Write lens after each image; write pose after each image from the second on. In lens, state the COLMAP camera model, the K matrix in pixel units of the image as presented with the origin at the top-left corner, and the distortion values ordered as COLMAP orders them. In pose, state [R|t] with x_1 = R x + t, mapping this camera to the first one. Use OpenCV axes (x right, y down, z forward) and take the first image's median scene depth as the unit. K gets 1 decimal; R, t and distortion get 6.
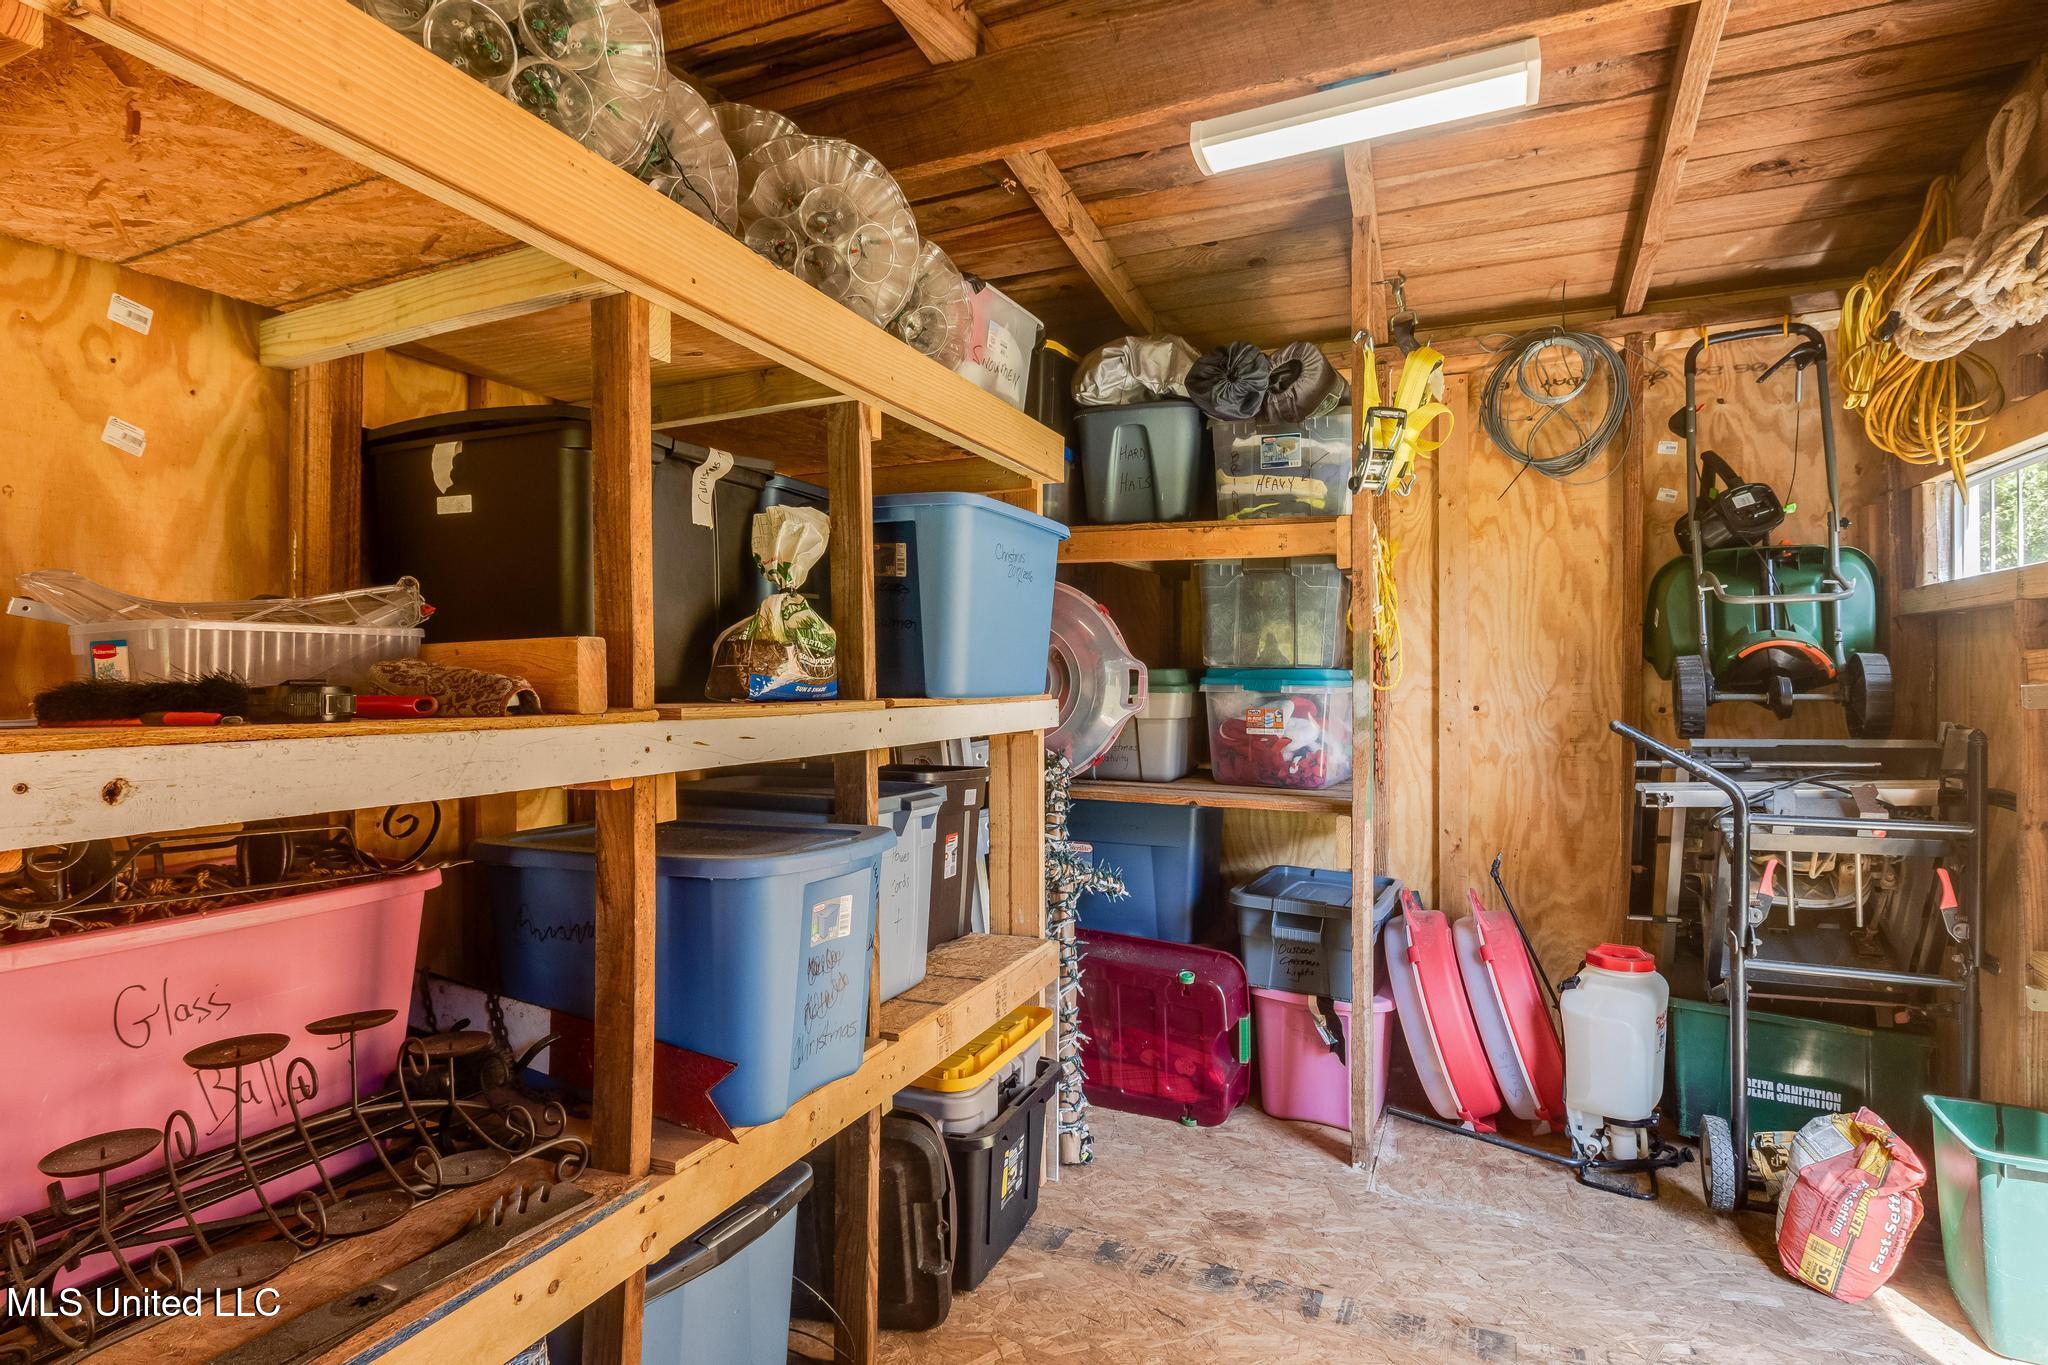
lens RADIAL K [[1112.4, 0, 993.5], [0, 1112.4, 661.0], [0, 0, 1]] dist [0.000644, -0.002380]
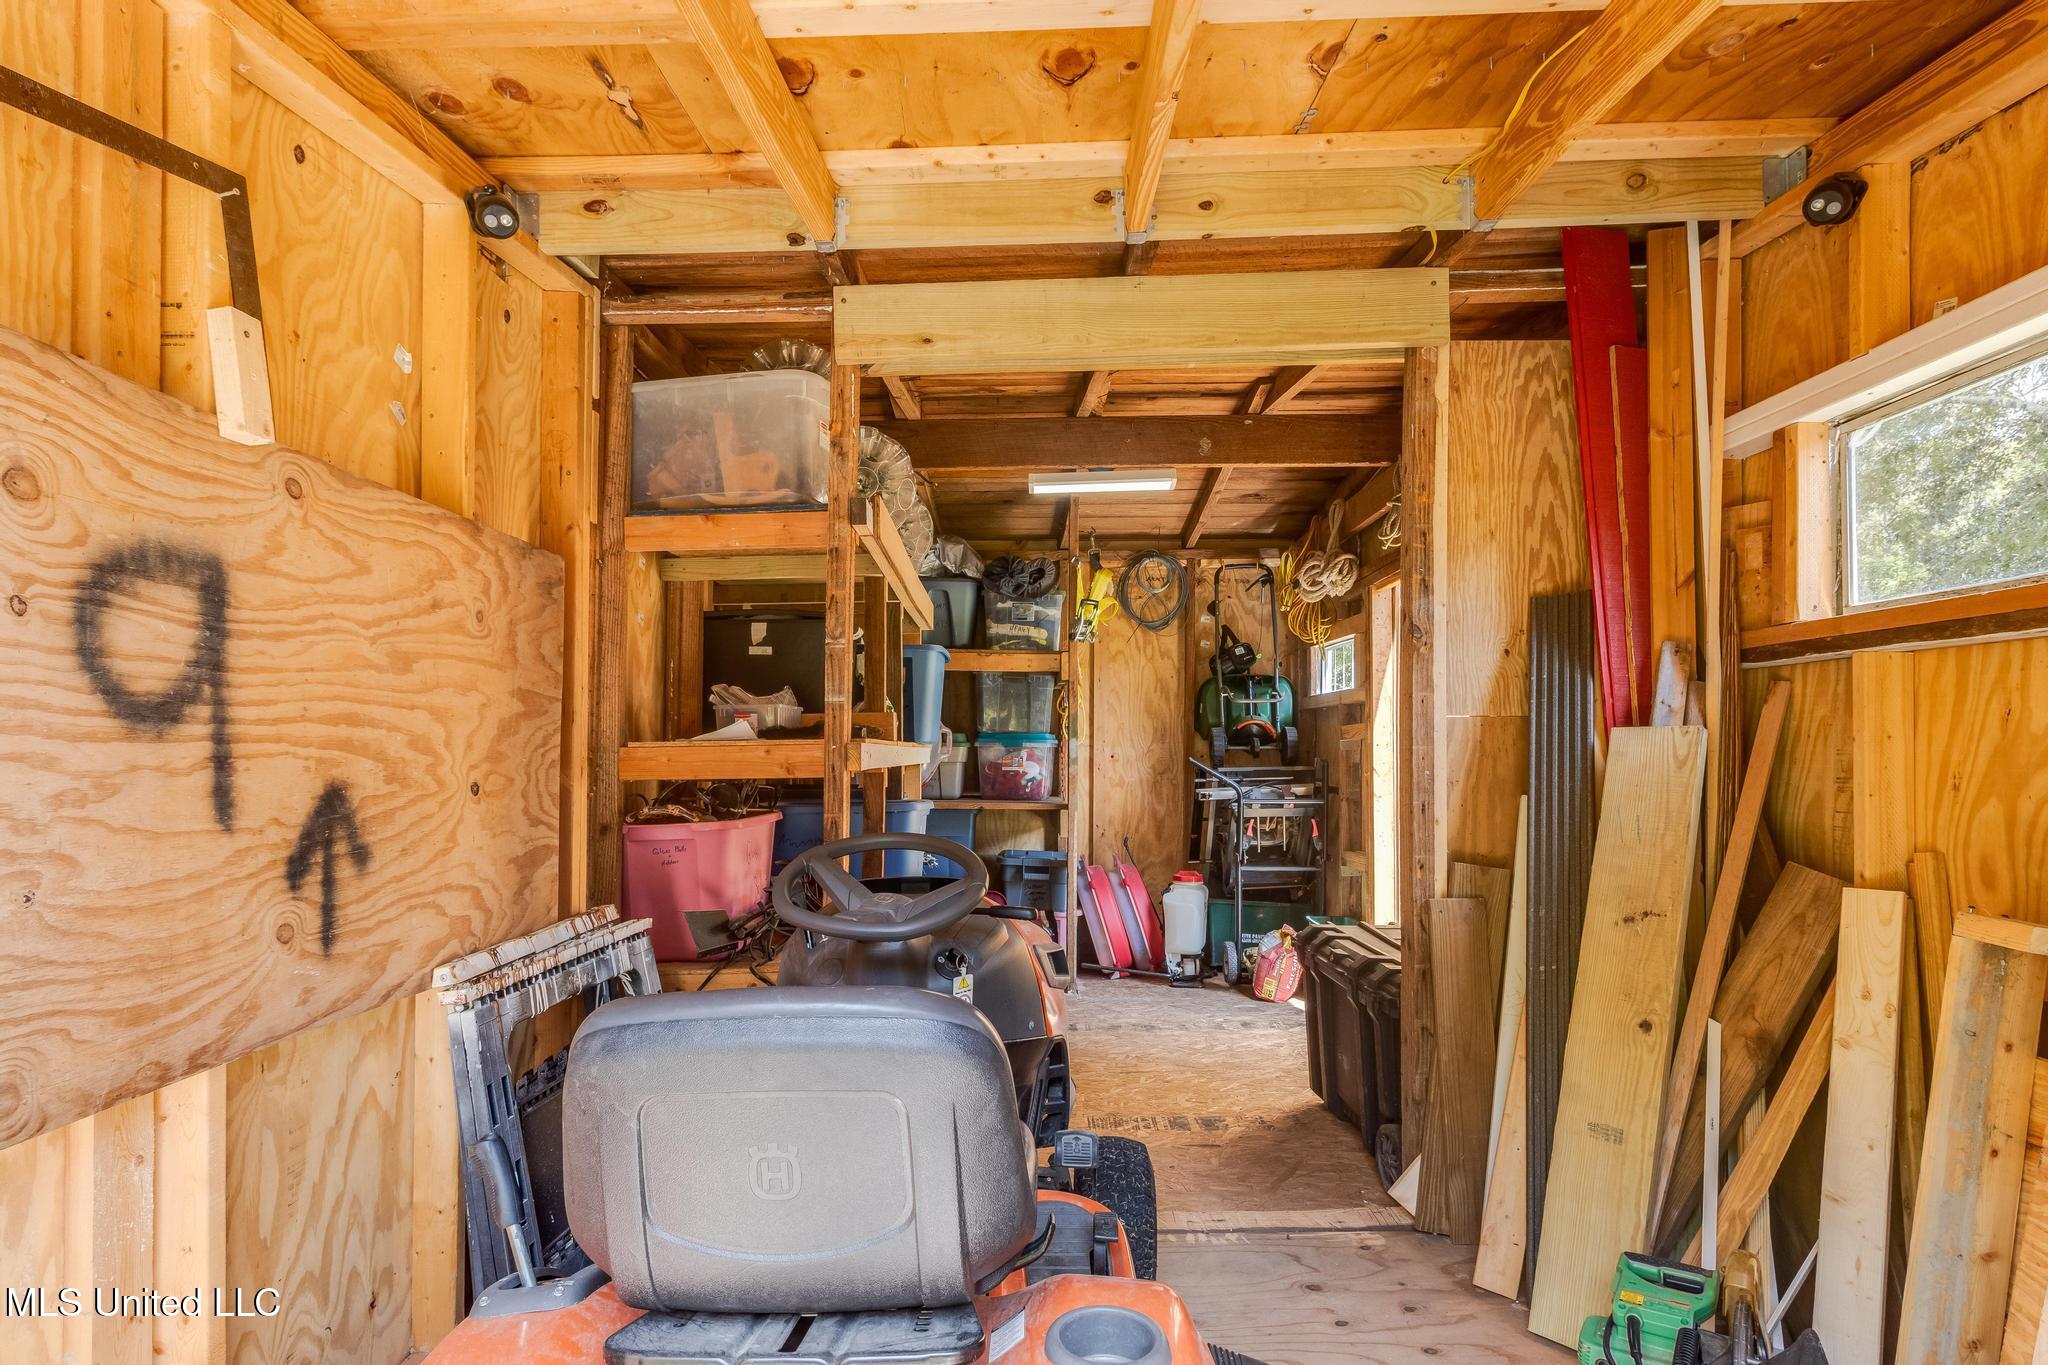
lens RADIAL K [[1103.7, 0, 1021.0], [0, 1103.7, 740.1], [0, 0, 1]] dist [-0.000545, -0.001471]
pose [[0.914686, 0.004792, 0.404137, -0.491537], [-0.005920, 0.999981, 0.001543, 0.016416], [-0.404122, -0.003804, 0.914697, -0.664015]]
